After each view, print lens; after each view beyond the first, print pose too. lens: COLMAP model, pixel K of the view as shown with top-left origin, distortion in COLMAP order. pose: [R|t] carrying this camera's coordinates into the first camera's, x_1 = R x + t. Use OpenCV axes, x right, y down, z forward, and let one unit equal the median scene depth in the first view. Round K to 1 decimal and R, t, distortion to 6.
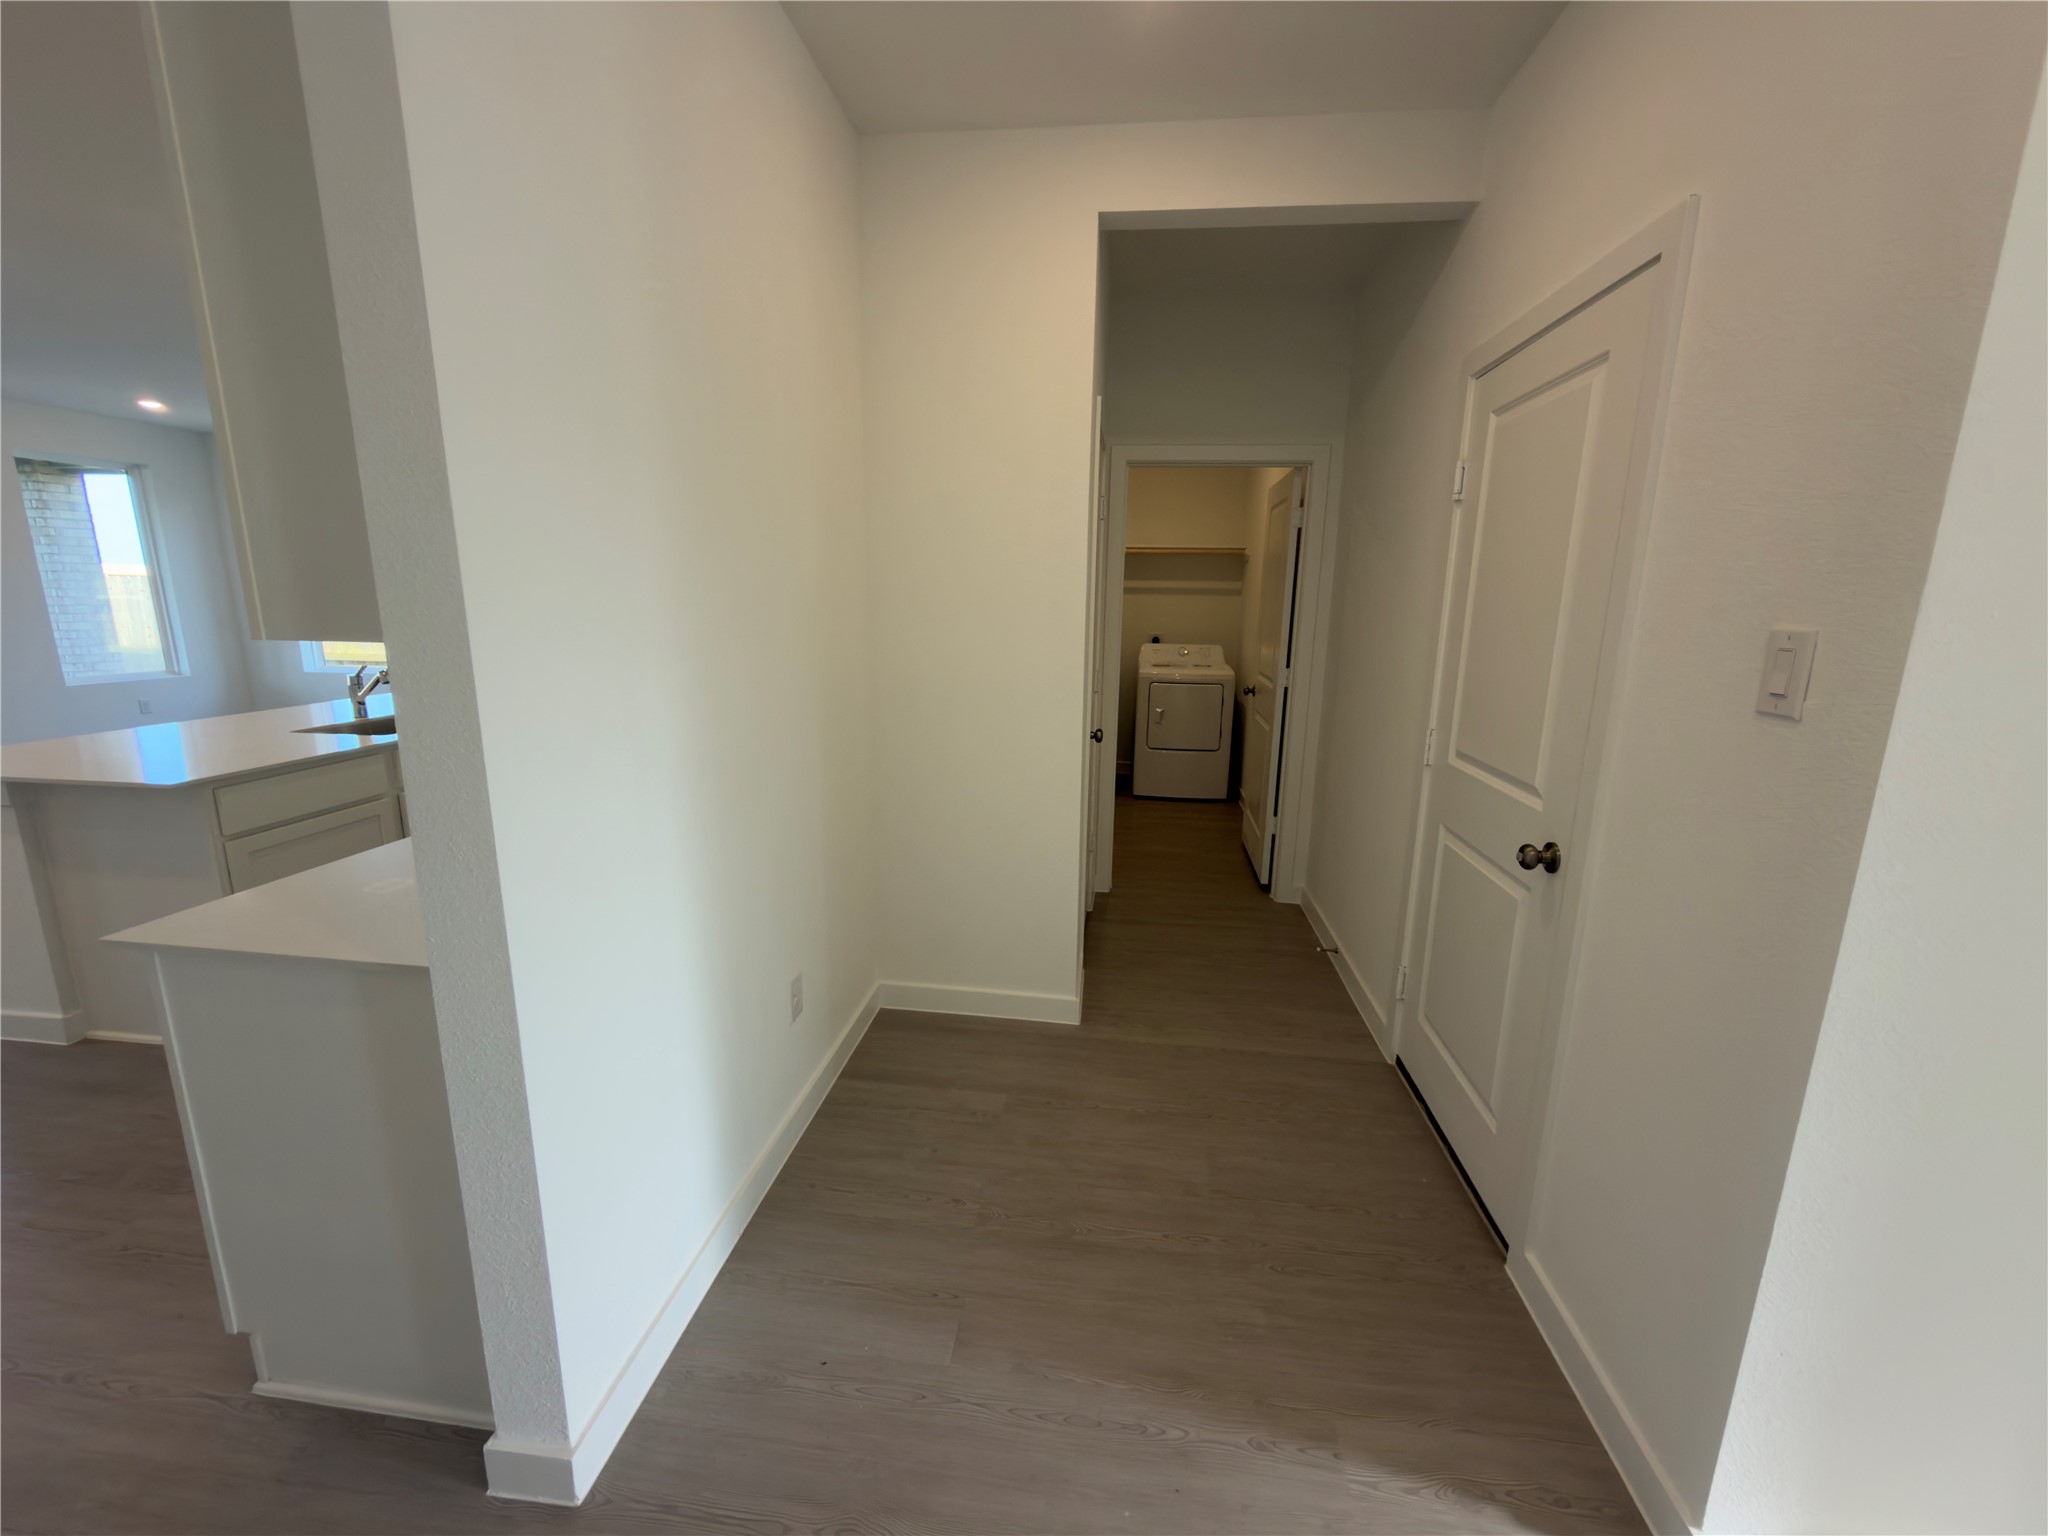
lens RADIAL K [[821.8, 0, 1024.5], [0, 821.8, 764.8], [0, 0, 1]] dist [-0.000822, 0.000231]
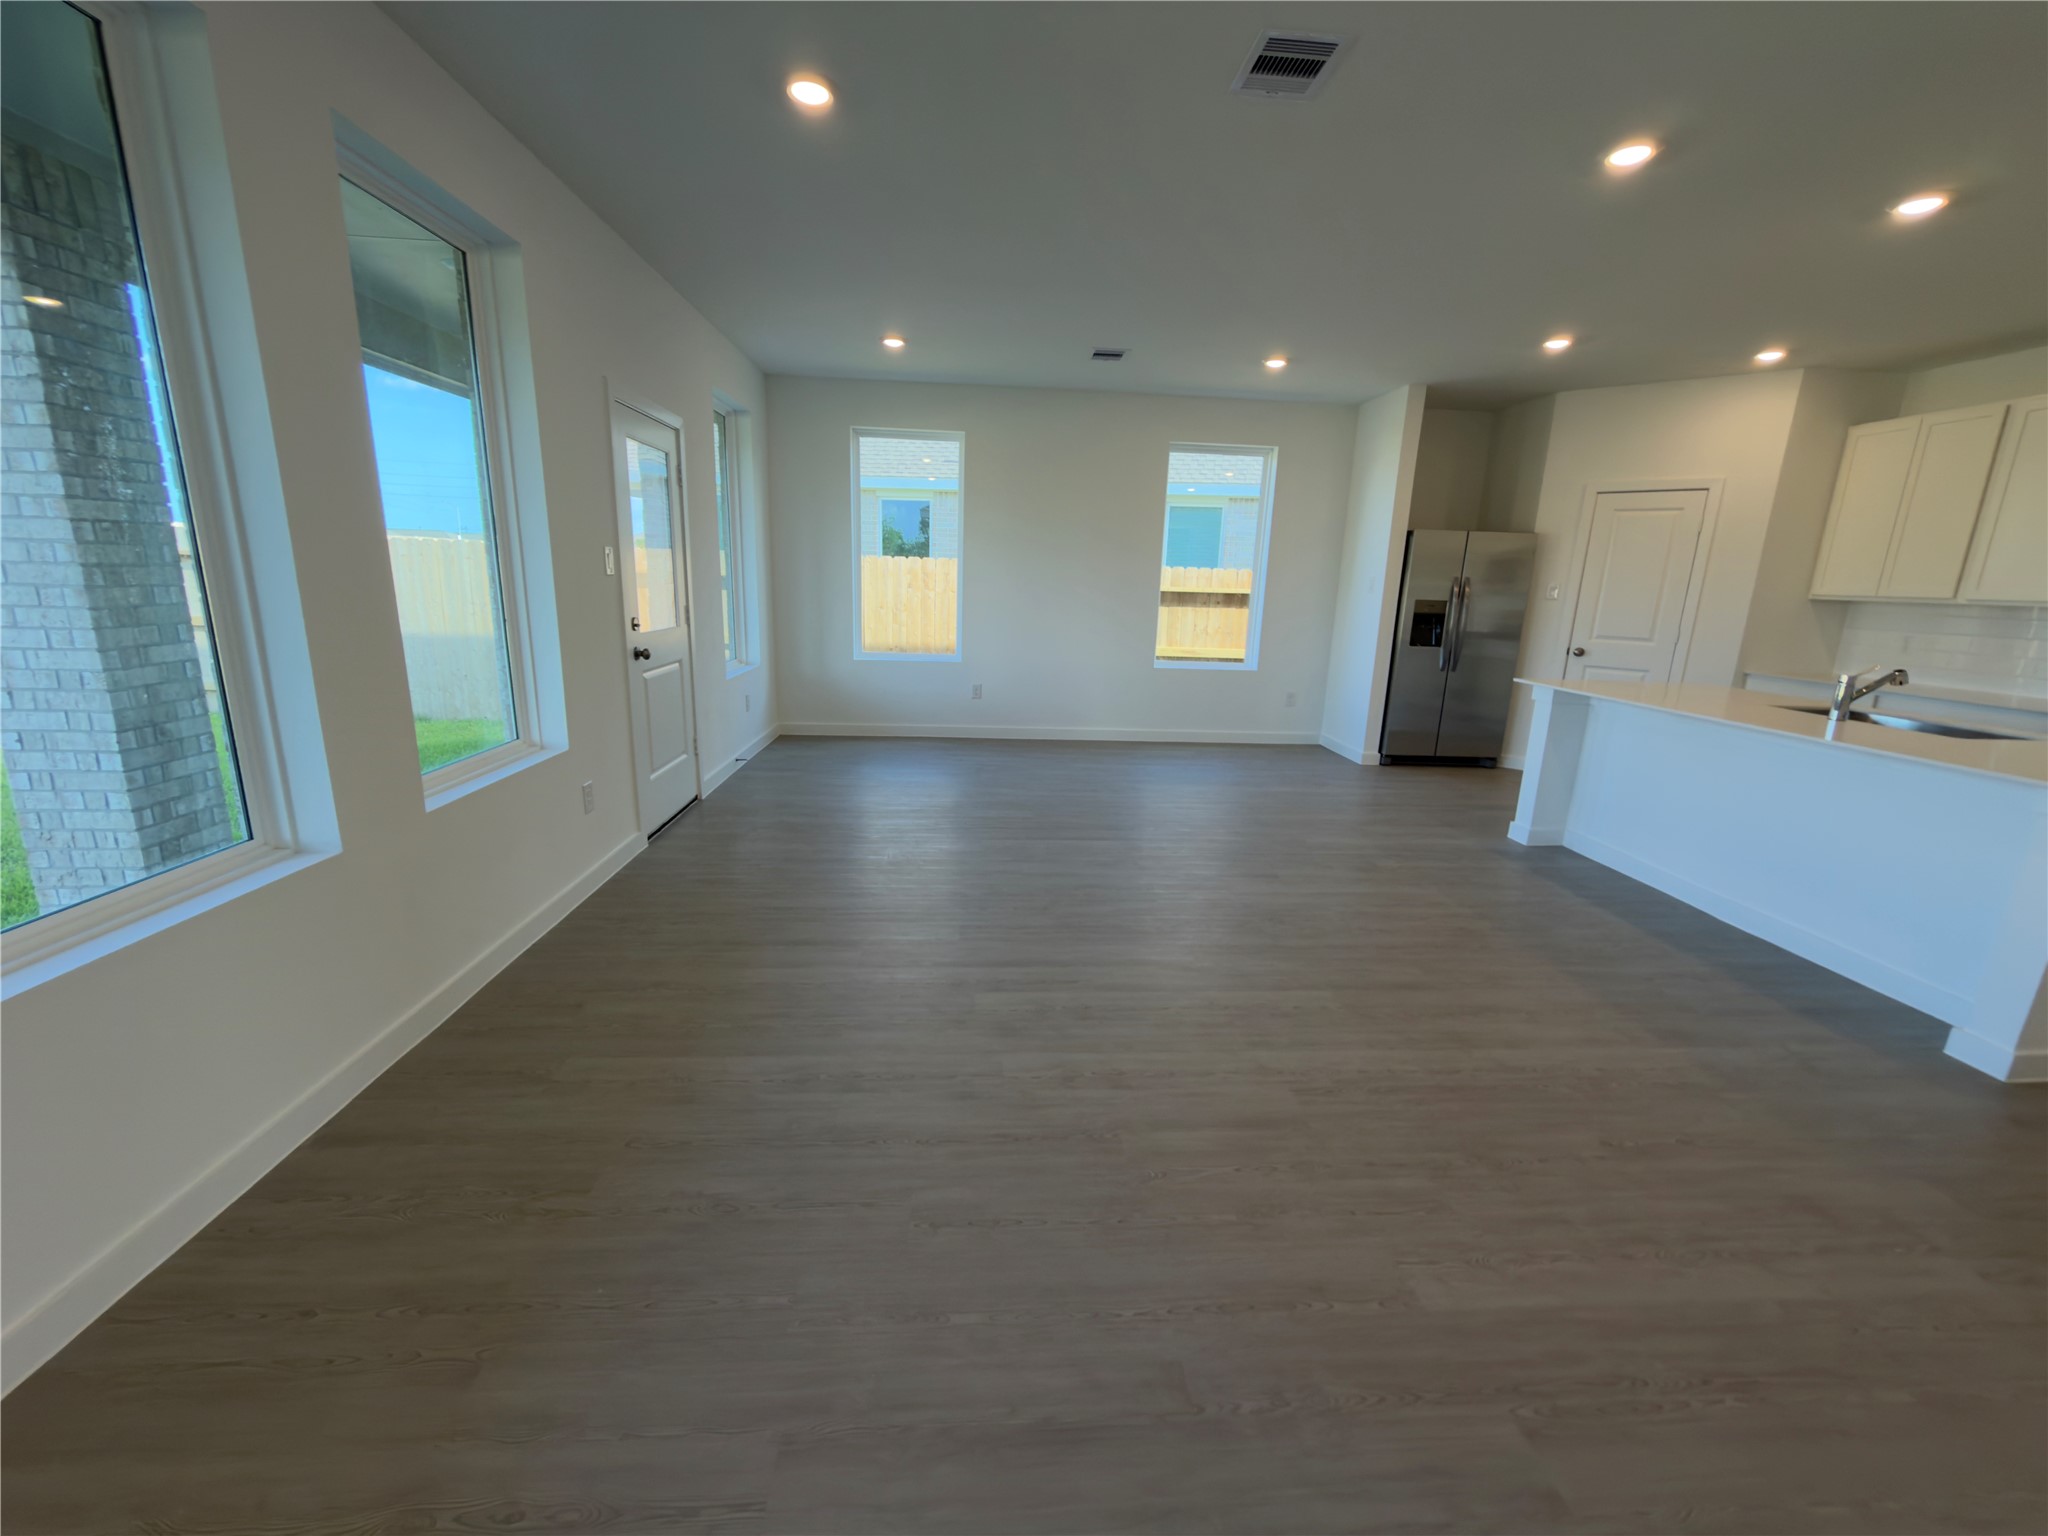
lens RADIAL K [[818.8, 0, 1024.0], [0, 818.8, 768.0], [0, 0, 1]] dist [-0.000620, 0.000023]
pose [[0.981311, -0.027638, 0.190433, -2.339700], [0.021431, 0.999172, 0.034577, -0.067869], [-0.191231, -0.029849, 0.981091, 0.303212]]
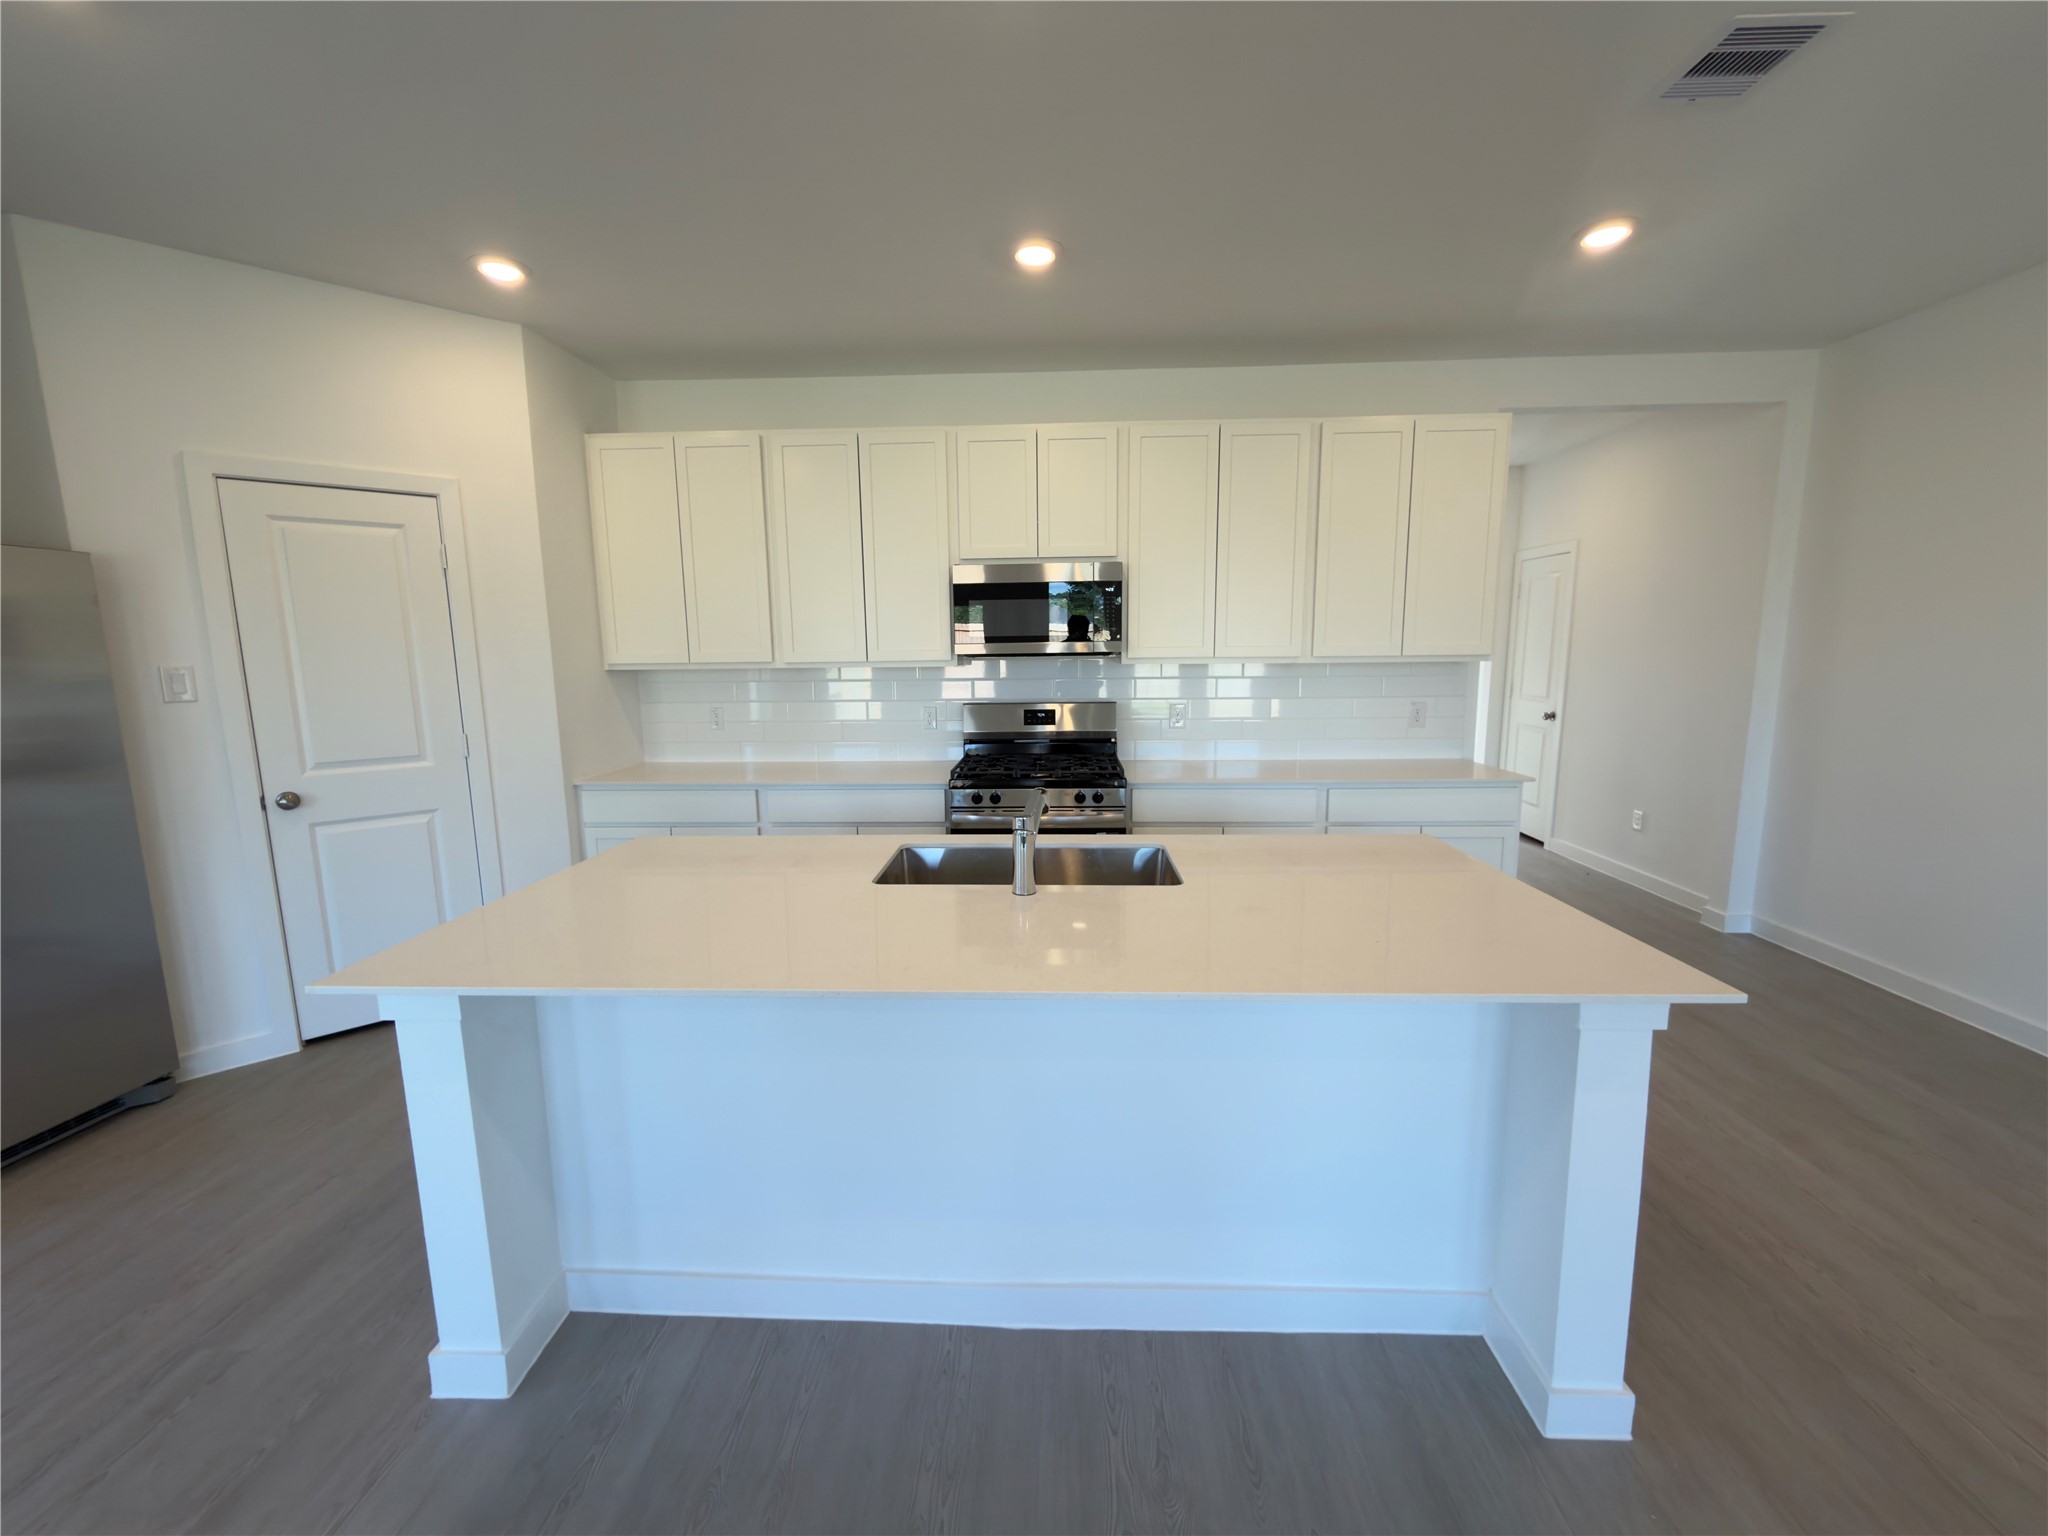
lens RADIAL K [[818.8, 0, 1024.0], [0, 818.8, 768.0], [0, 0, 1]] dist [-0.000620, 0.000023]
pose [[-0.082351, -0.159787, 0.983710, -1.621982], [0.213386, 0.961345, 0.174018, -0.282053], [-0.973491, 0.224240, -0.045072, 1.229875]]
